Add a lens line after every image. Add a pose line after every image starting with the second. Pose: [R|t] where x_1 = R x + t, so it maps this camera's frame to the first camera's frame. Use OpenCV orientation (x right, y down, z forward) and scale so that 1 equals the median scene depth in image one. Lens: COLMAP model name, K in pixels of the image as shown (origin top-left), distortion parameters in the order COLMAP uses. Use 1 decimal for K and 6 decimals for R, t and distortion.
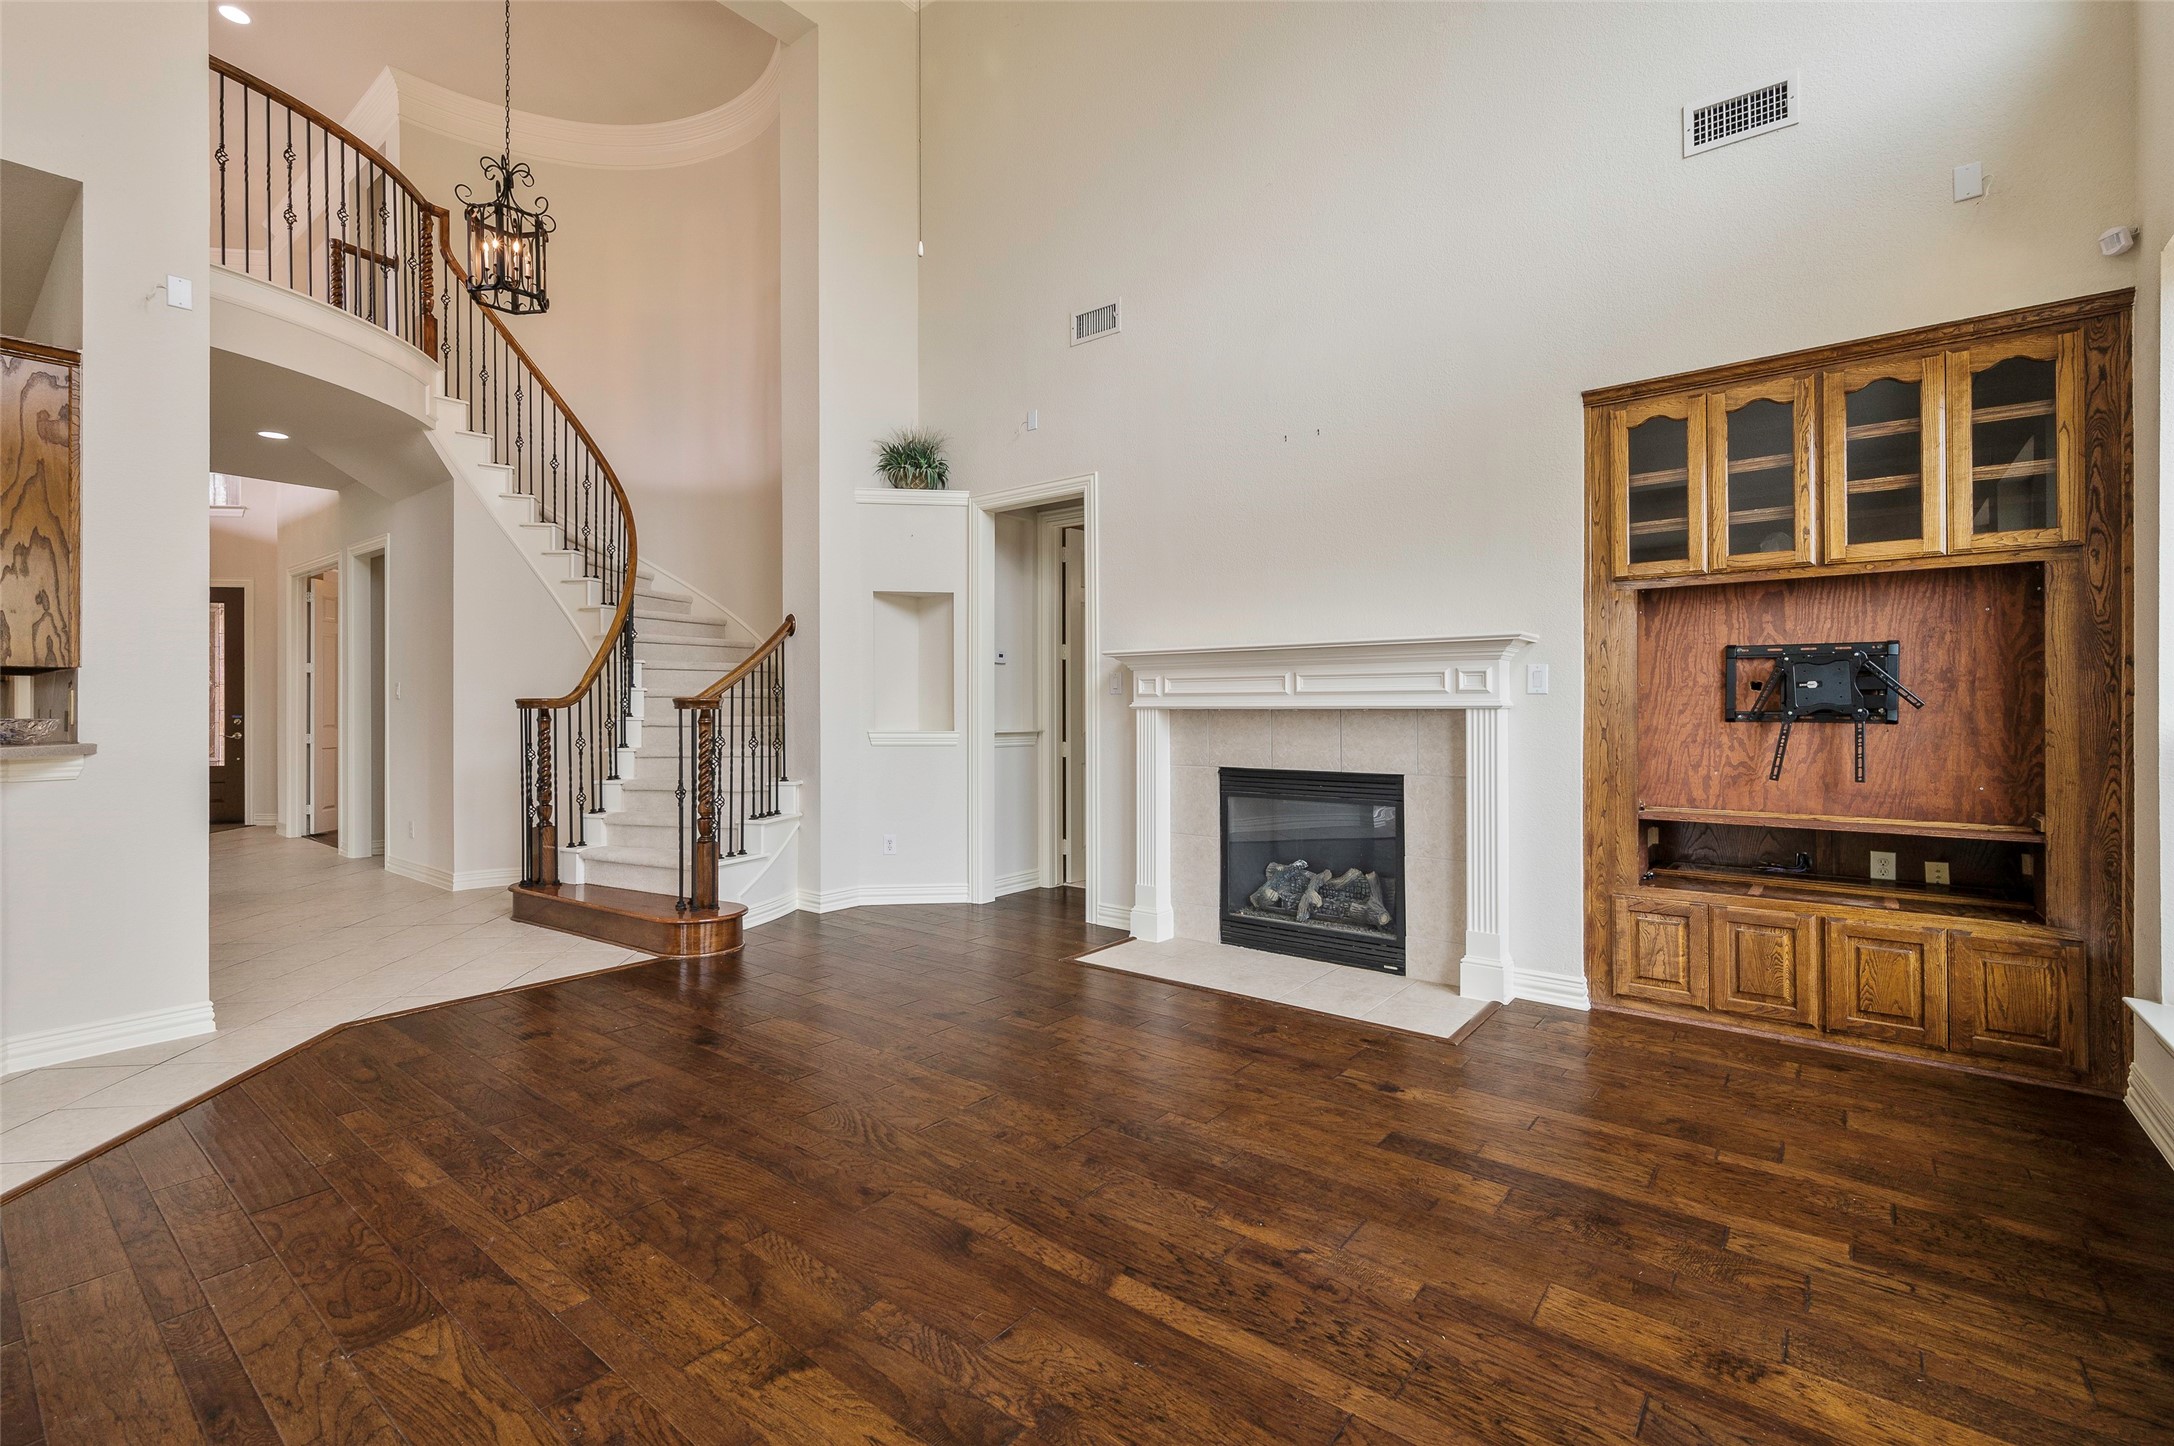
lens RADIAL K [[950.0, 0, 1096.4], [0, 950.0, 707.6], [0, 0, 1]] dist [0.000750, 0.000105]
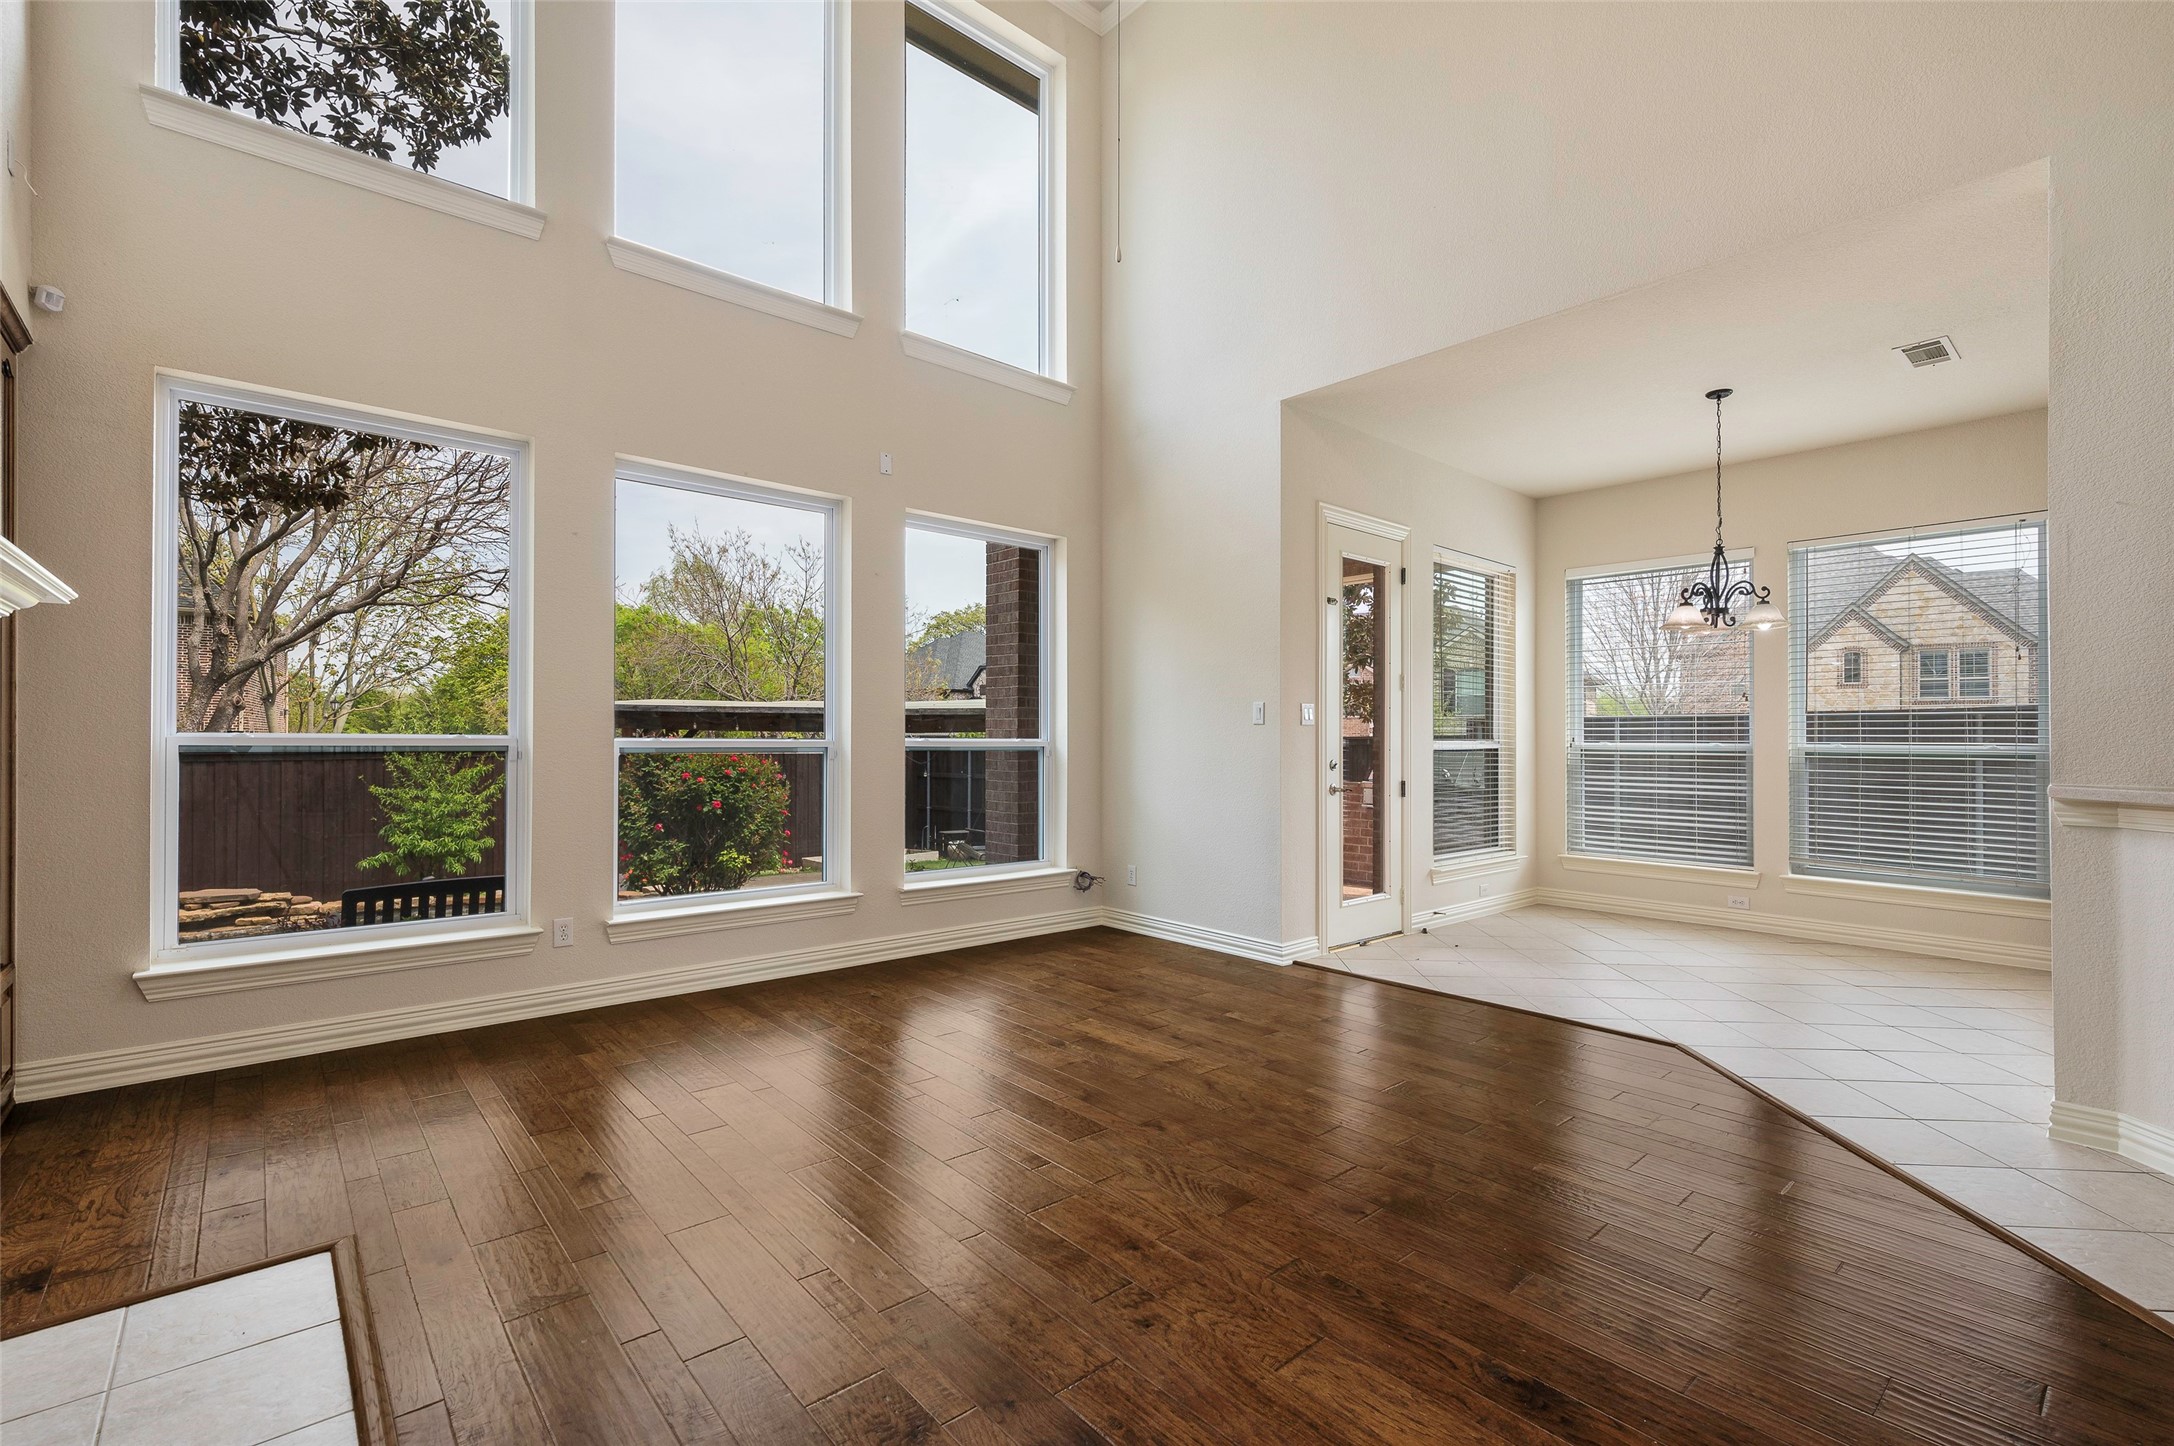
lens RADIAL K [[952.2, 0, 1085.9], [0, 952.2, 741.1], [0, 0, 1]] dist [0.000731, 0.000490]
pose [[-0.981338, -0.004148, 0.192246, -0.267199], [-0.003184, 0.999981, 0.005323, -0.005600], [-0.192264, 0.004611, -0.981332, 1.553956]]
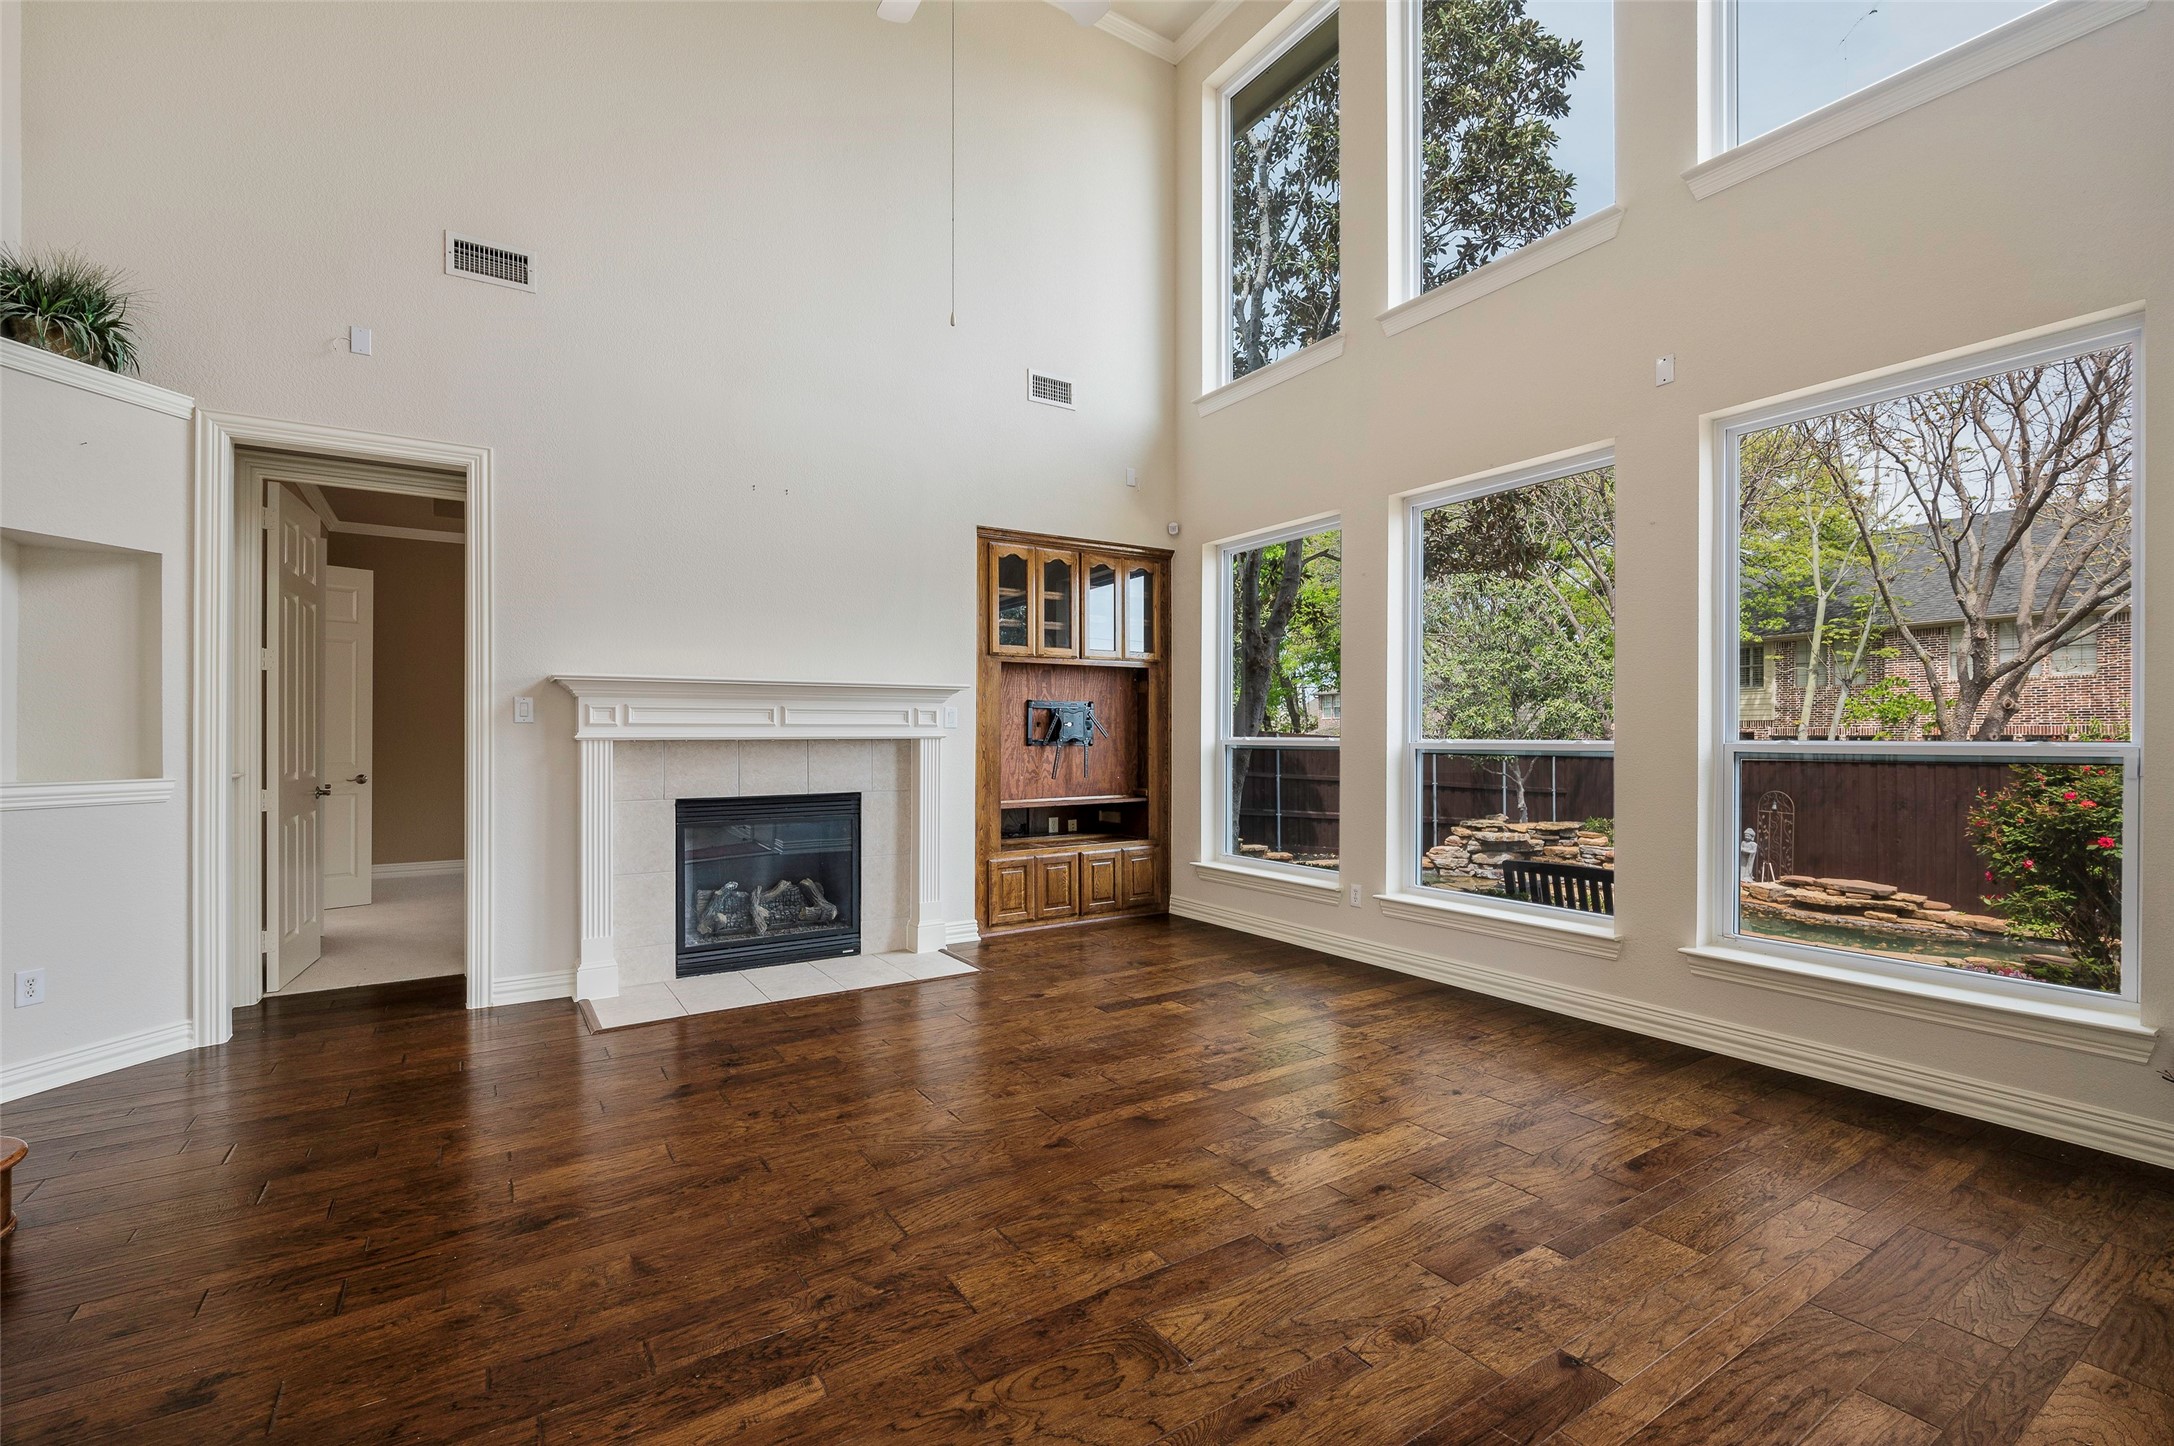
lens RADIAL K [[952.2, 0, 1085.9], [0, 952.2, 741.1], [0, 0, 1]] dist [0.000731, 0.000490]
pose [[0.317997, -0.005361, 0.948077, -0.934778], [0.002657, 0.999985, 0.004763, -0.001213], [-0.948088, 0.001004, 0.318007, 0.401116]]
